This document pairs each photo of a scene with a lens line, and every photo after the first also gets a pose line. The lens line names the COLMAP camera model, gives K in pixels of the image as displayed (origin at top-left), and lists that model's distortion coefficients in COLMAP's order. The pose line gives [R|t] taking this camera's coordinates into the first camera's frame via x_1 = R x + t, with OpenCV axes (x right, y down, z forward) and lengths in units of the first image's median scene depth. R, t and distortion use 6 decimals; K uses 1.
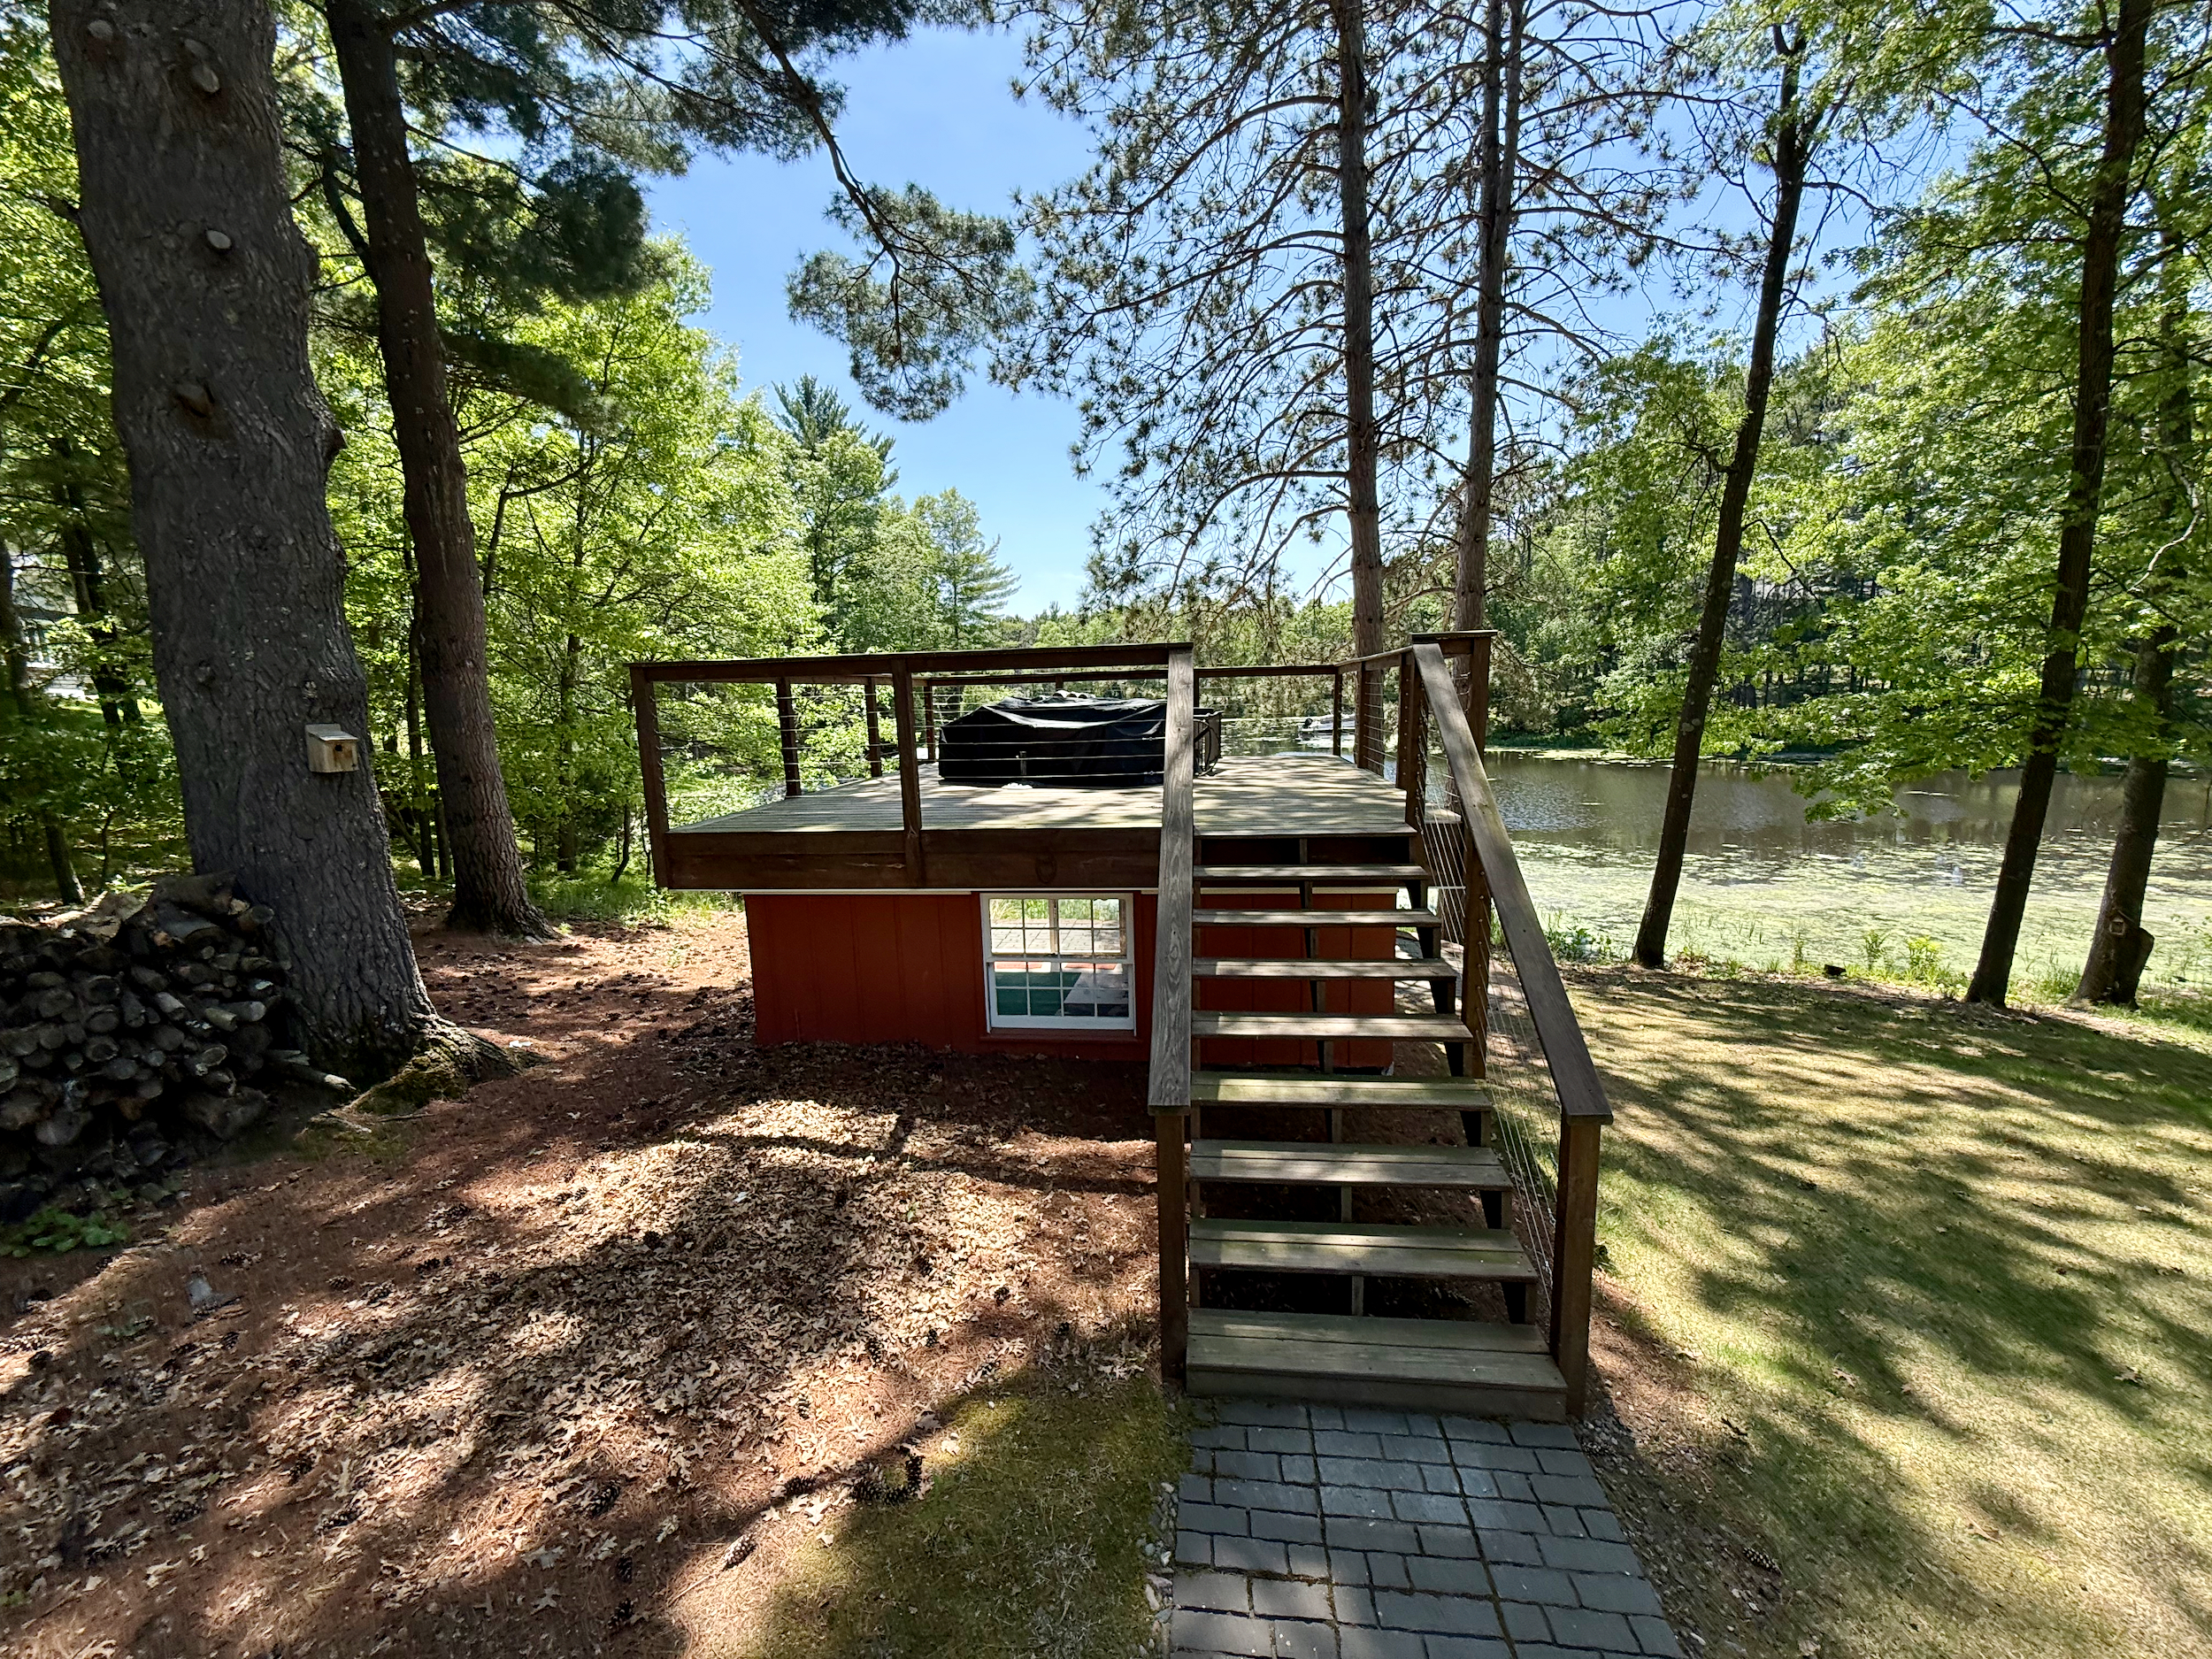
lens RADIAL K [[887.6, 0, 1113.6], [0, 887.6, 840.0], [0, 0, 1]] dist [0.000882, 0.000095]
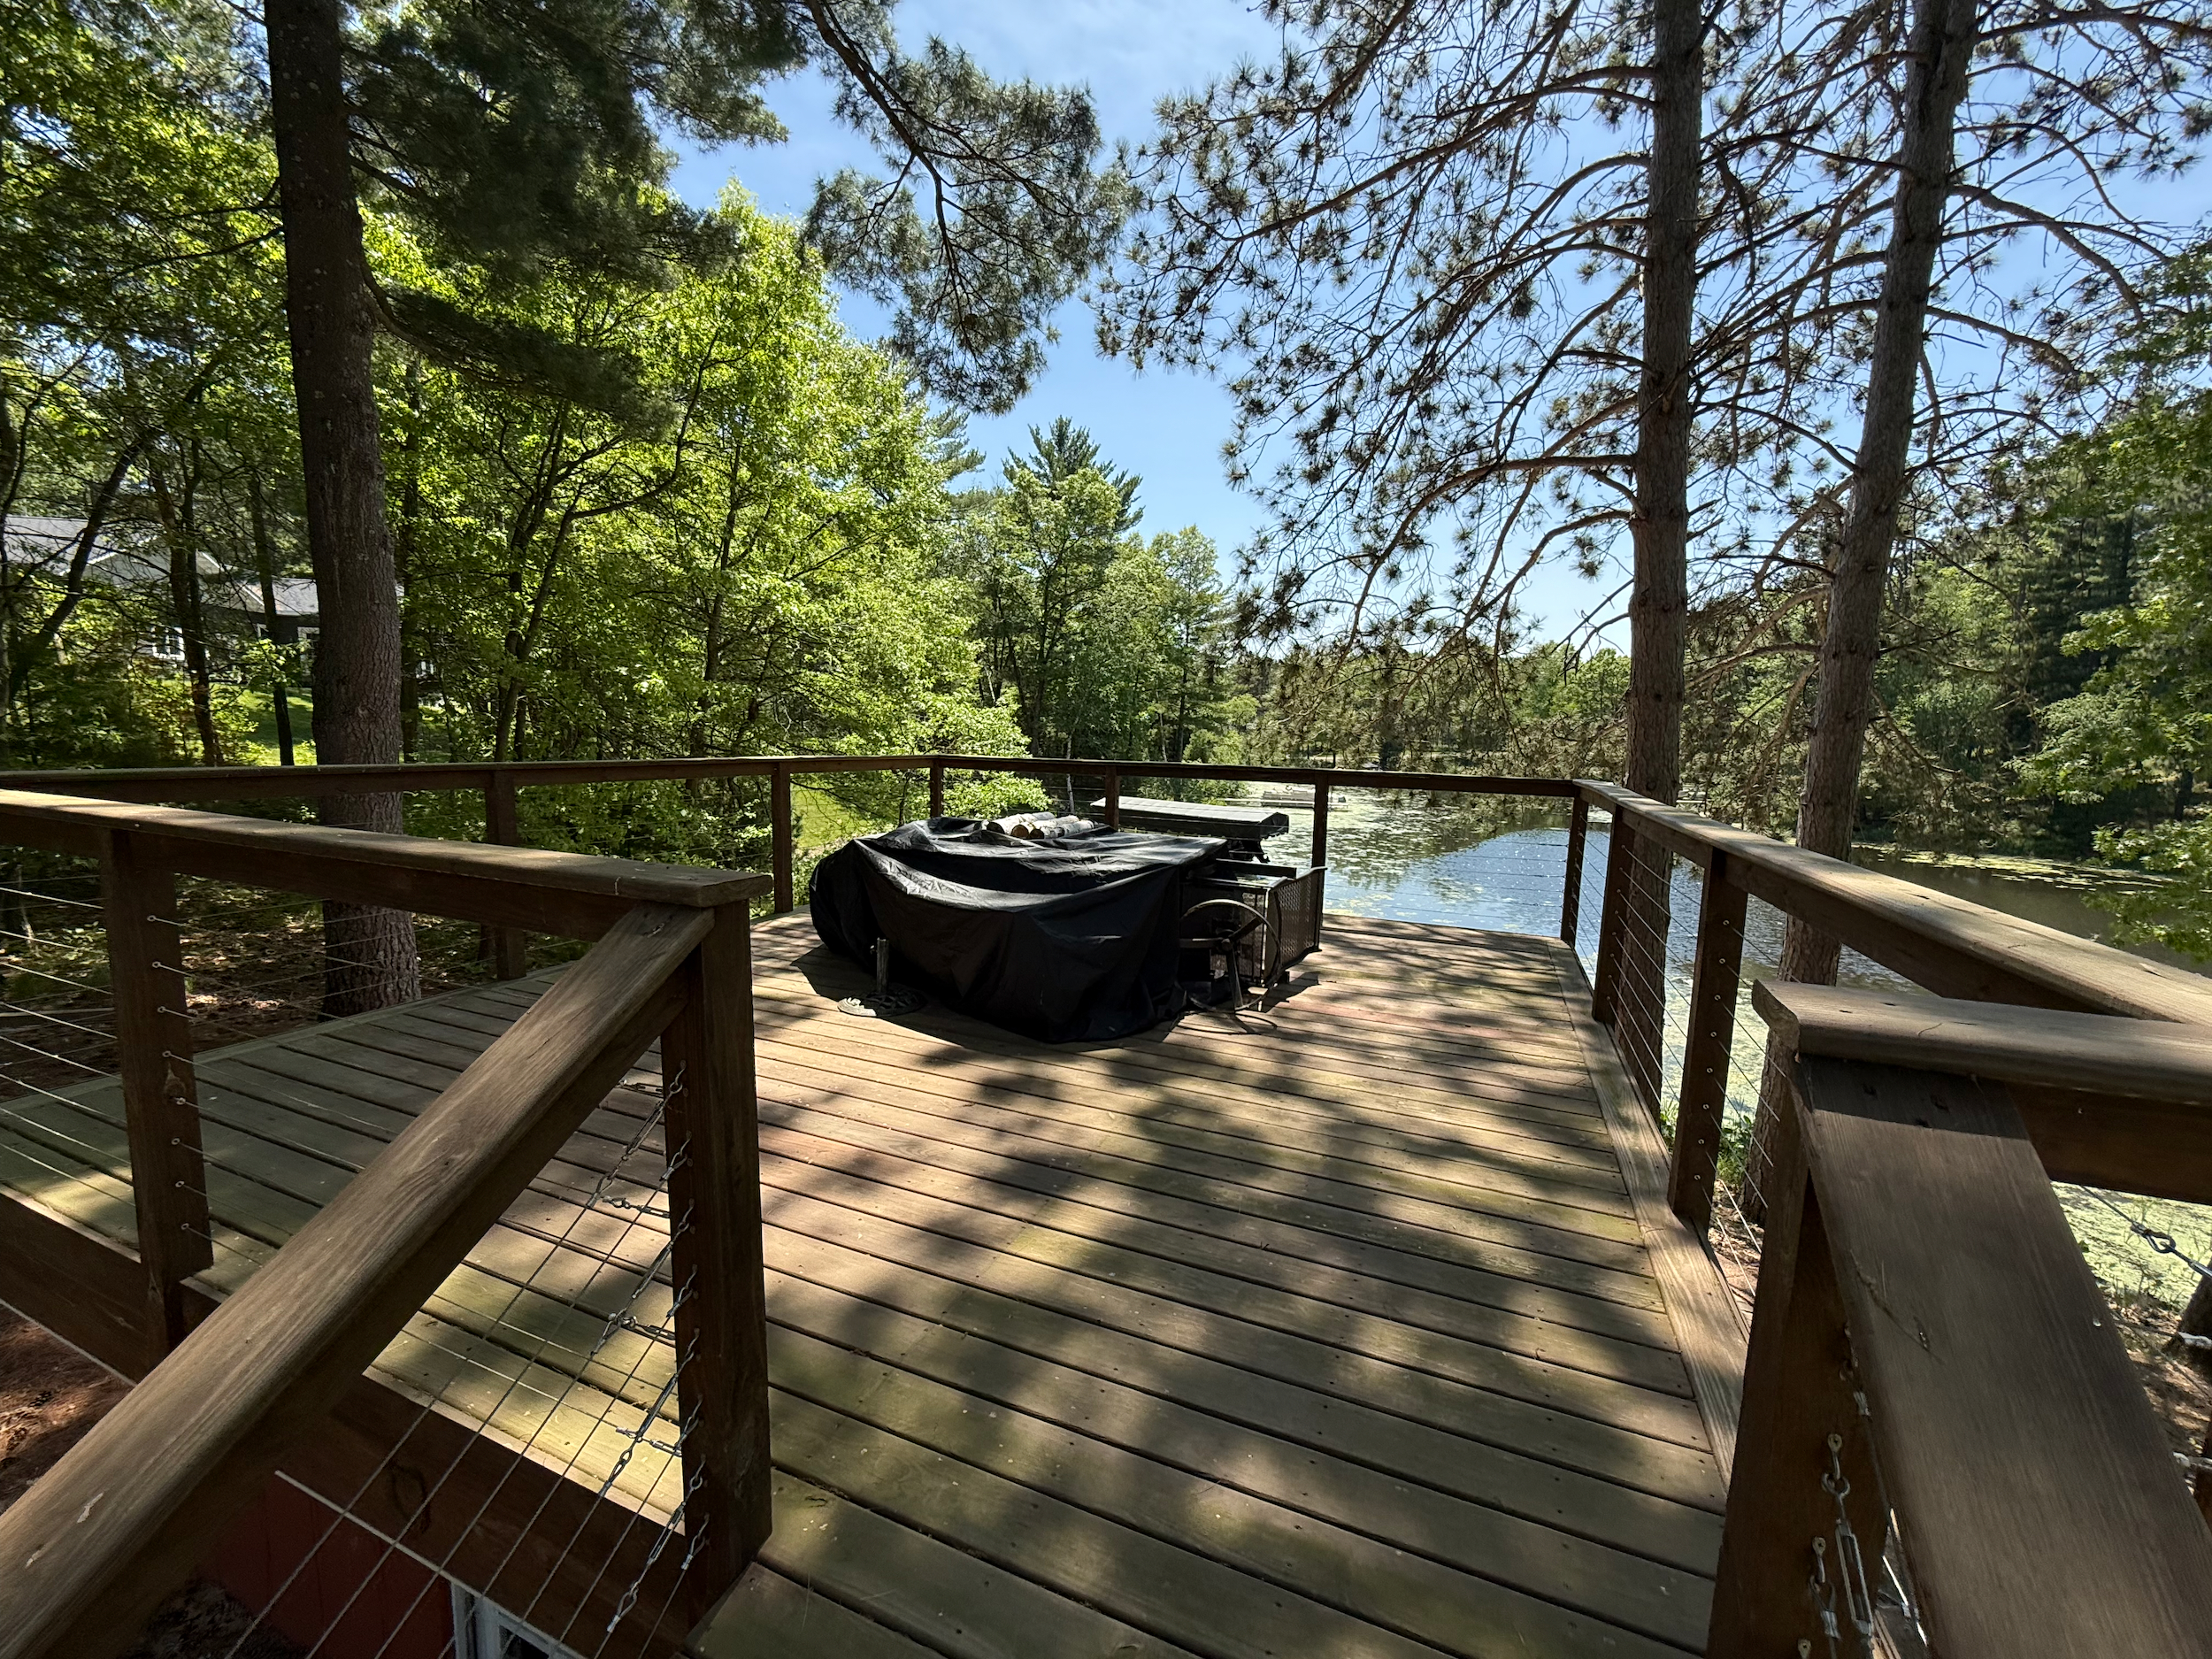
lens RADIAL K [[887.6, 0, 1111.0], [0, 887.6, 834.3], [0, 0, 1]] dist [0.000882, 0.000095]
pose [[0.957972, 0.084266, -0.274206, 0.089742], [-0.097480, 0.994625, -0.034903, -0.081608], [0.269791, 0.060165, 0.961037, 0.272754]]
